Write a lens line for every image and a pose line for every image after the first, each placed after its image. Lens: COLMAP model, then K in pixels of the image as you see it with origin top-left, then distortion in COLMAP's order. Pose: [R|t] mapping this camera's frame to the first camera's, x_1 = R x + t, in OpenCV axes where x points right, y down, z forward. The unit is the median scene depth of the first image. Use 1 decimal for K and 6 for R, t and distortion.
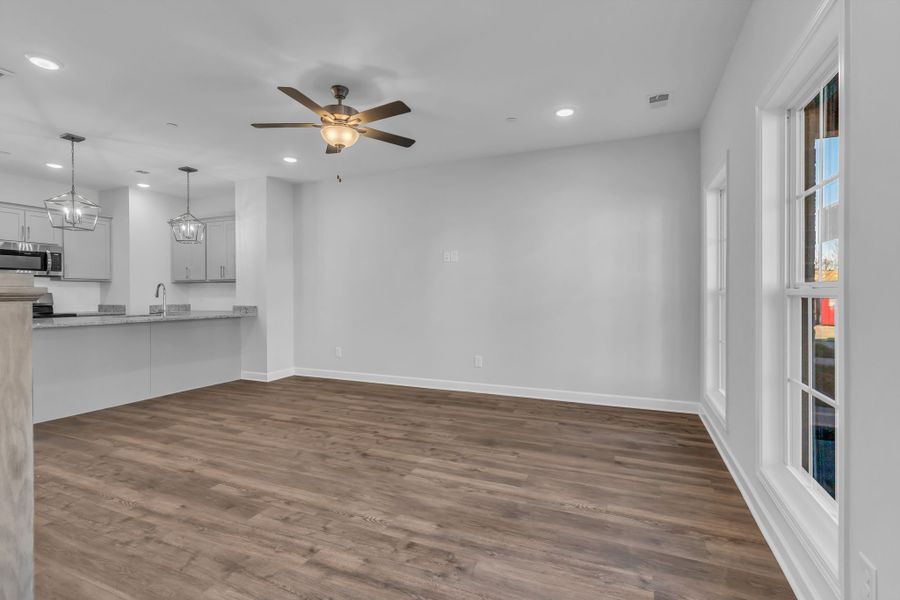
lens RADIAL K [[423.2, 0, 450.0], [0, 423.2, 300.0], [0, 0, 1]] dist [0.000039, 0.000212]
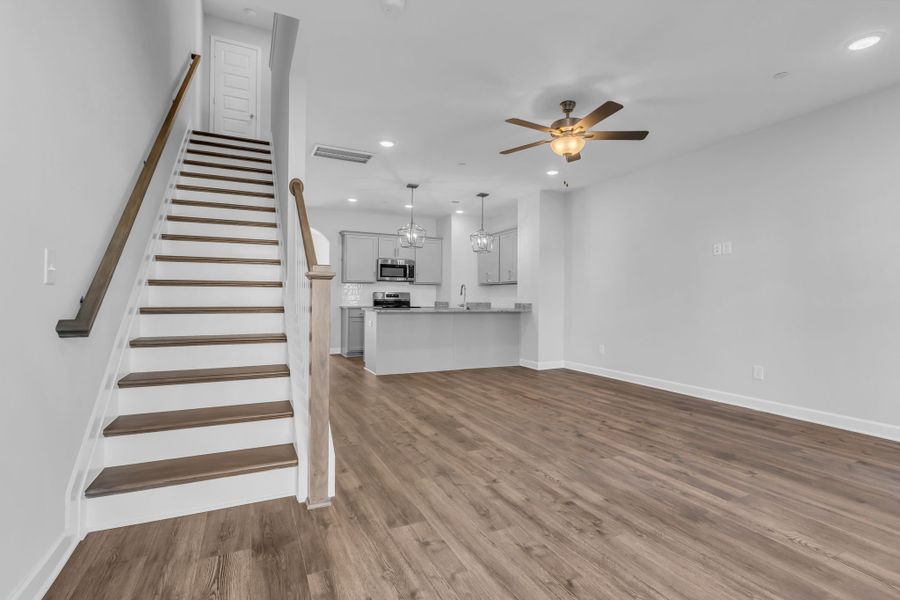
lens RADIAL K [[423.2, 0, 450.0], [0, 423.2, 300.0], [0, 0, 1]] dist [0.000039, 0.000212]
pose [[0.755621, 0.008989, -0.654947, 0.243026], [-0.019955, 0.999758, -0.009300, 0.036517], [0.654705, 0.020097, 0.755617, -0.038493]]
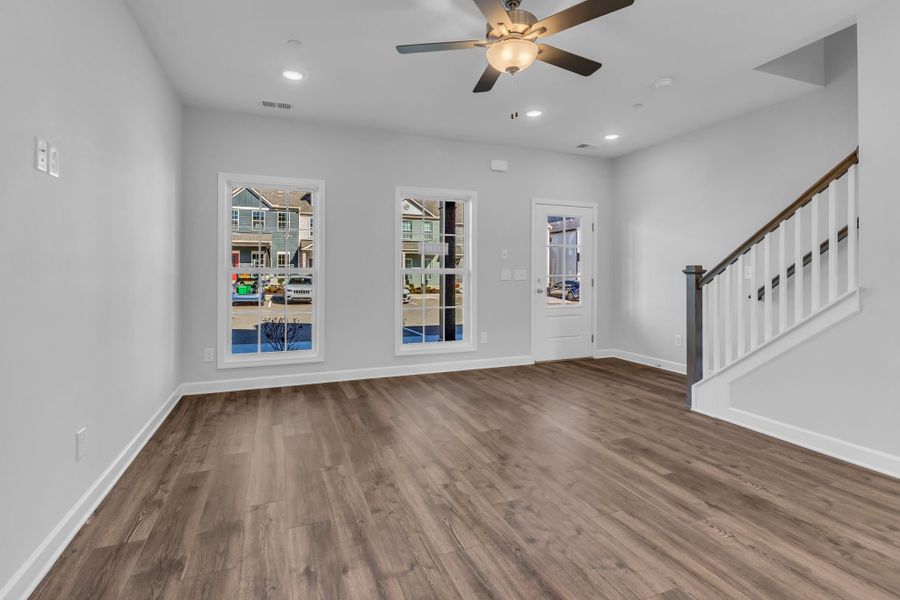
lens RADIAL K [[442.3, 0, 448.2], [0, 442.3, 272.2], [0, 0, 1]] dist [0.001020, 0.000095]
pose [[-0.707438, 0.005568, 0.706753, -0.737113], [0.012096, 0.999918, 0.004230, -0.017644], [-0.706672, 0.011541, -0.707448, 1.655338]]
